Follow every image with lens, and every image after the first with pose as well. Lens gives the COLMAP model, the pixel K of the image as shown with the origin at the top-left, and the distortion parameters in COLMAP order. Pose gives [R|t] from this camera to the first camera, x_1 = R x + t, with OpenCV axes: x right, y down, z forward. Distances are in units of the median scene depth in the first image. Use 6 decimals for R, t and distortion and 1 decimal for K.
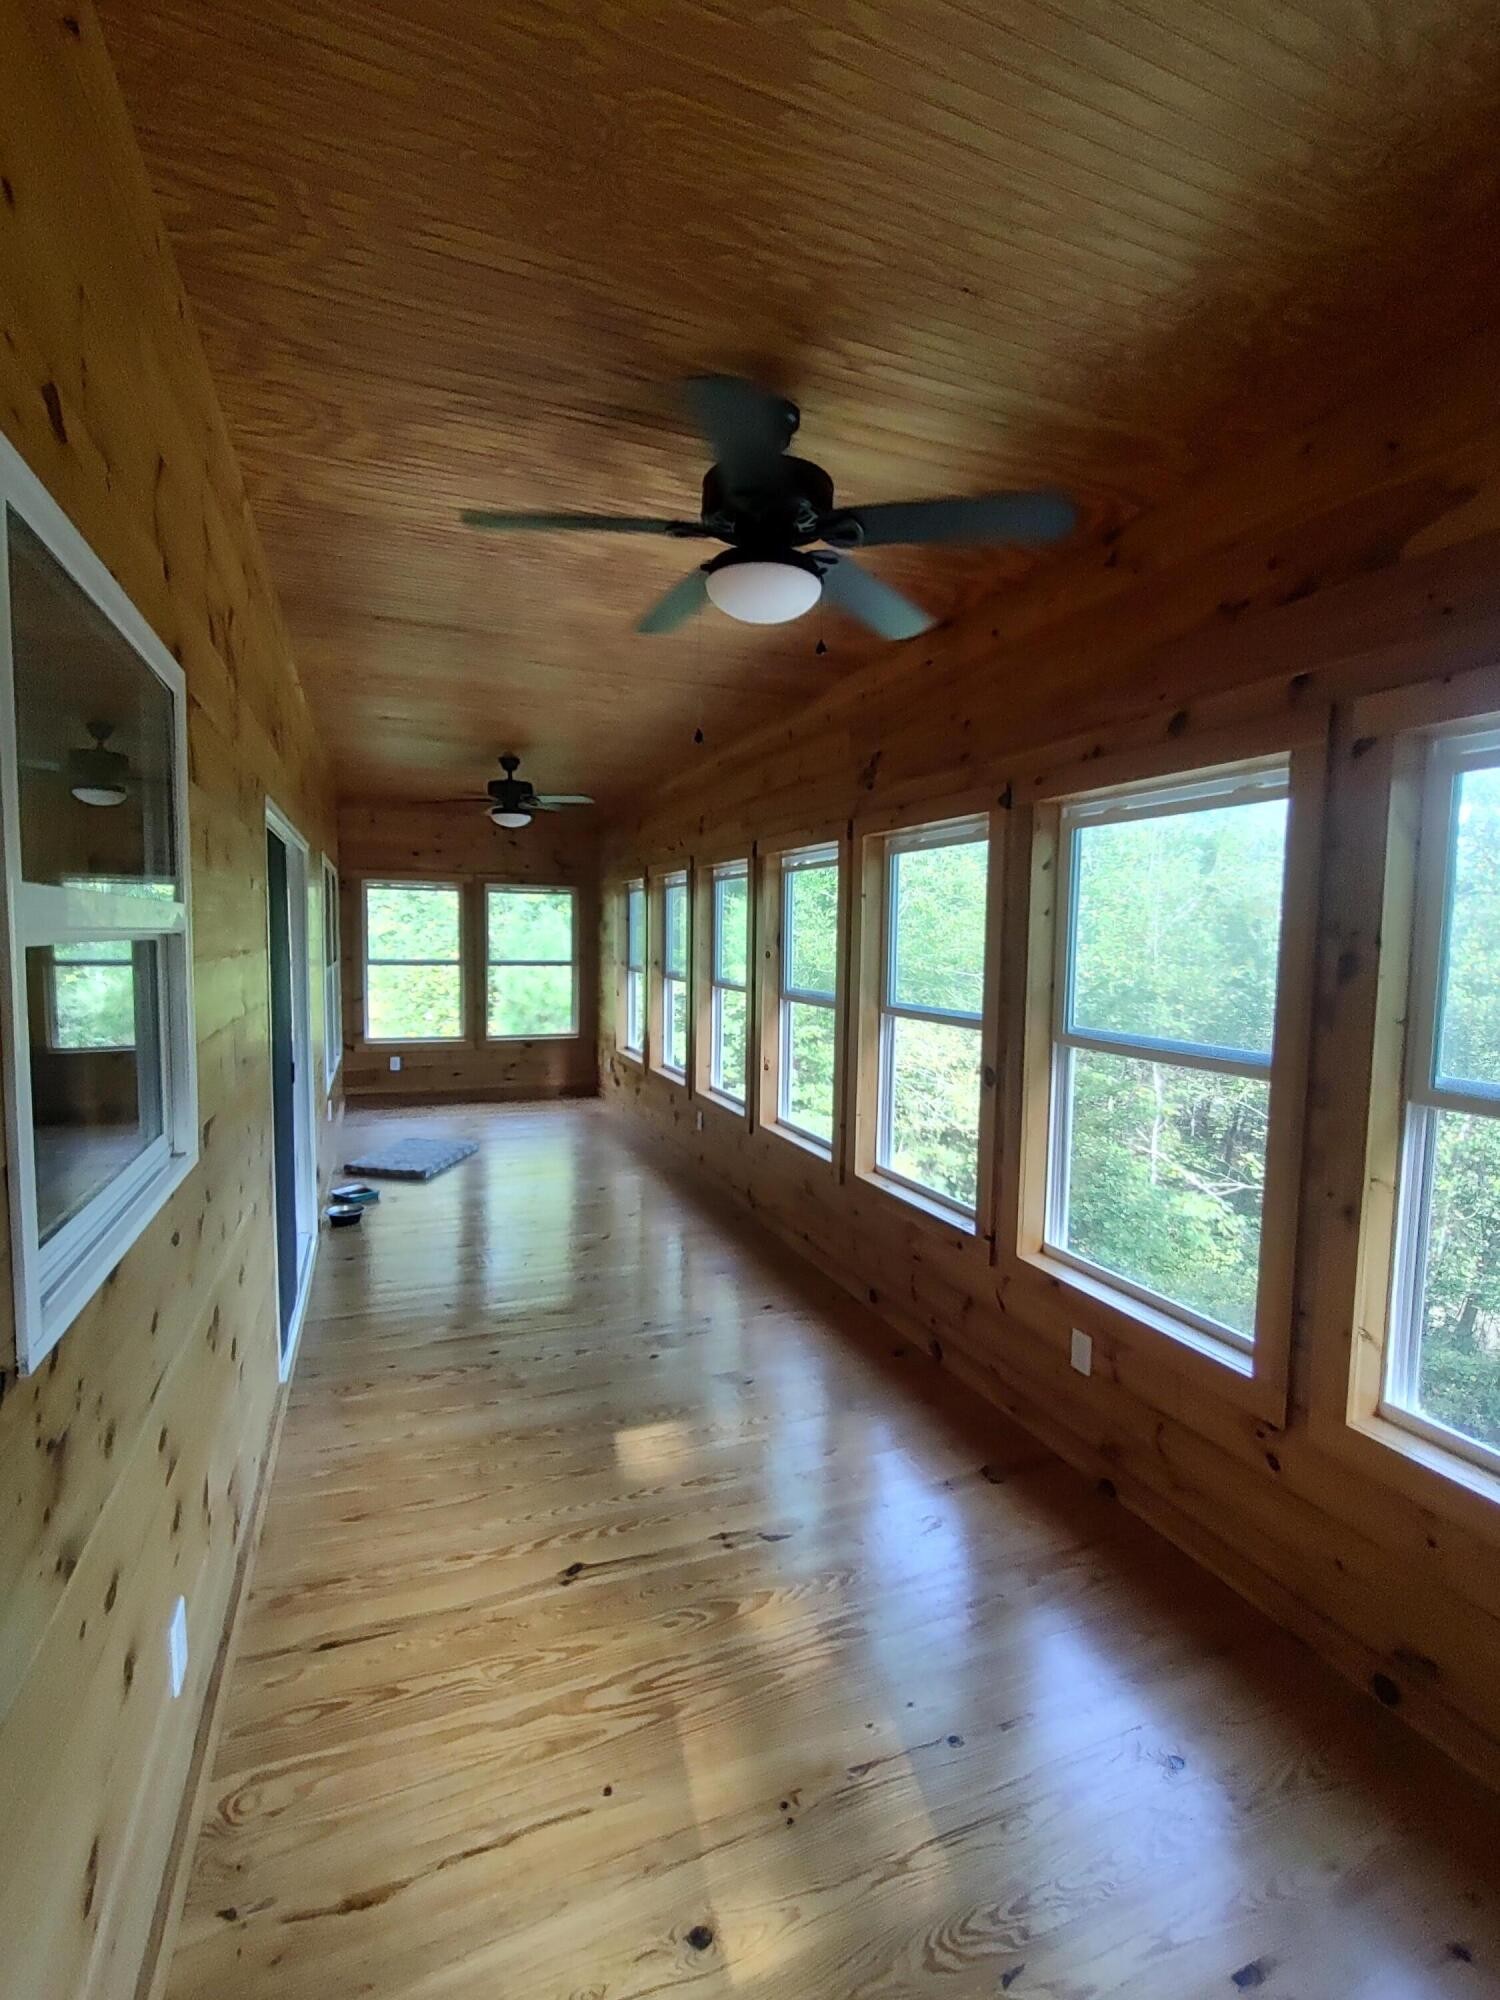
lens RADIAL K [[919.6, 0, 746.0], [0, 919.6, 1005.5], [0, 0, 1]] dist [-0.002442, -0.000093]
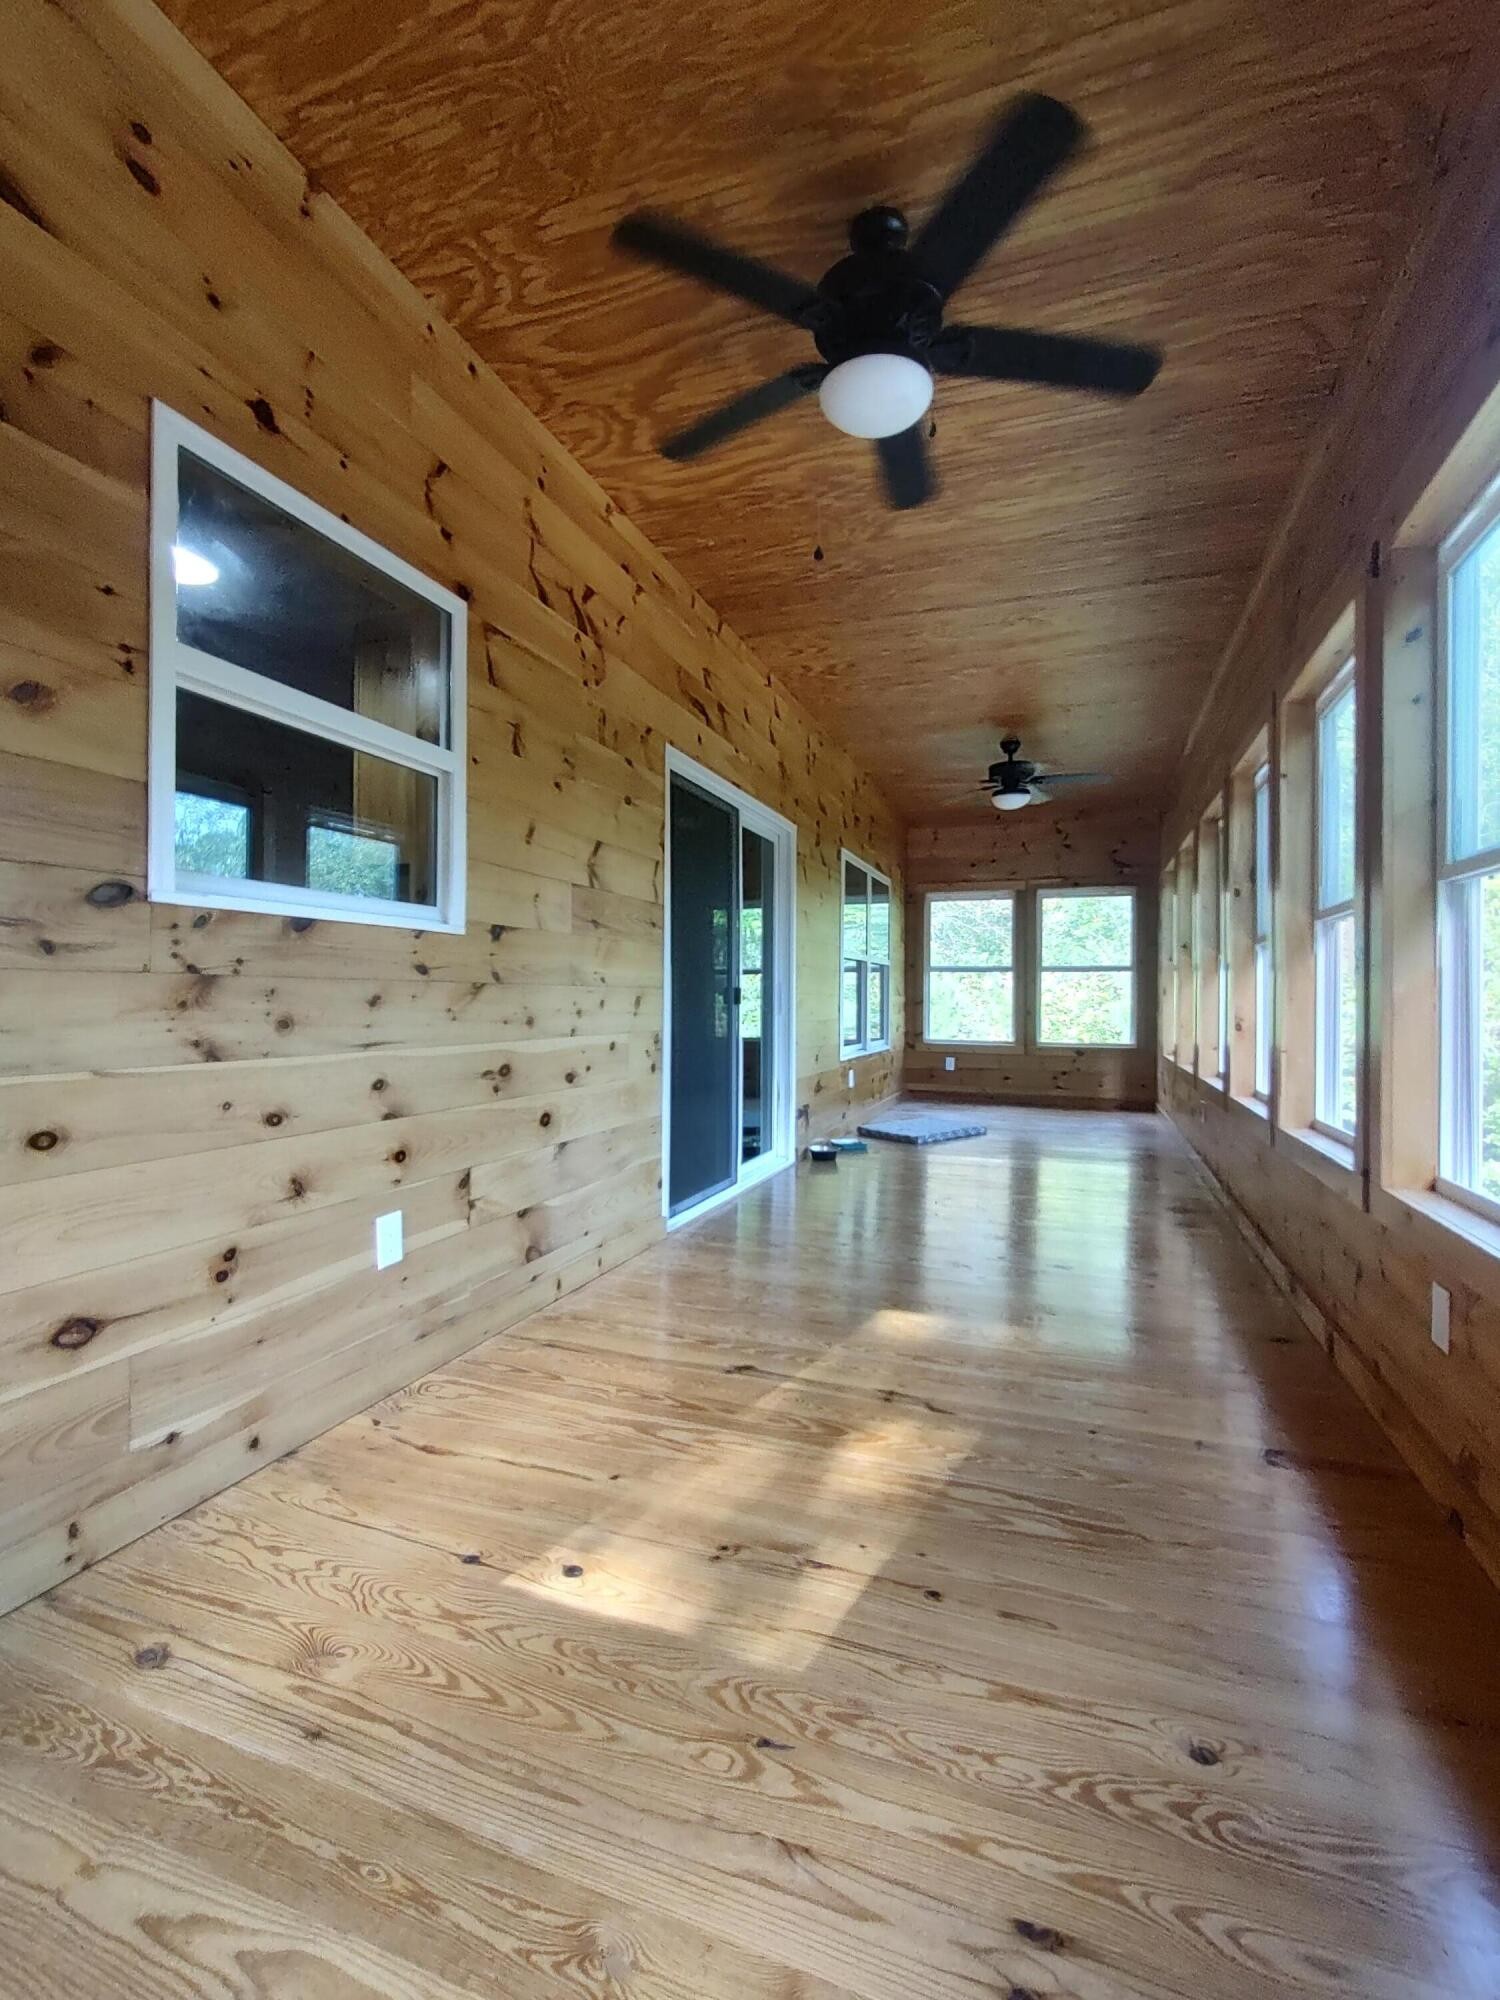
lens RADIAL K [[919.6, 0, 746.0], [0, 919.6, 1005.5], [0, 0, 1]] dist [-0.002442, -0.000093]
pose [[0.740909, -0.006519, -0.671574, 0.170175], [-0.051339, 0.996477, -0.066312, 0.085592], [0.669640, 0.083609, 0.737964, 0.058548]]
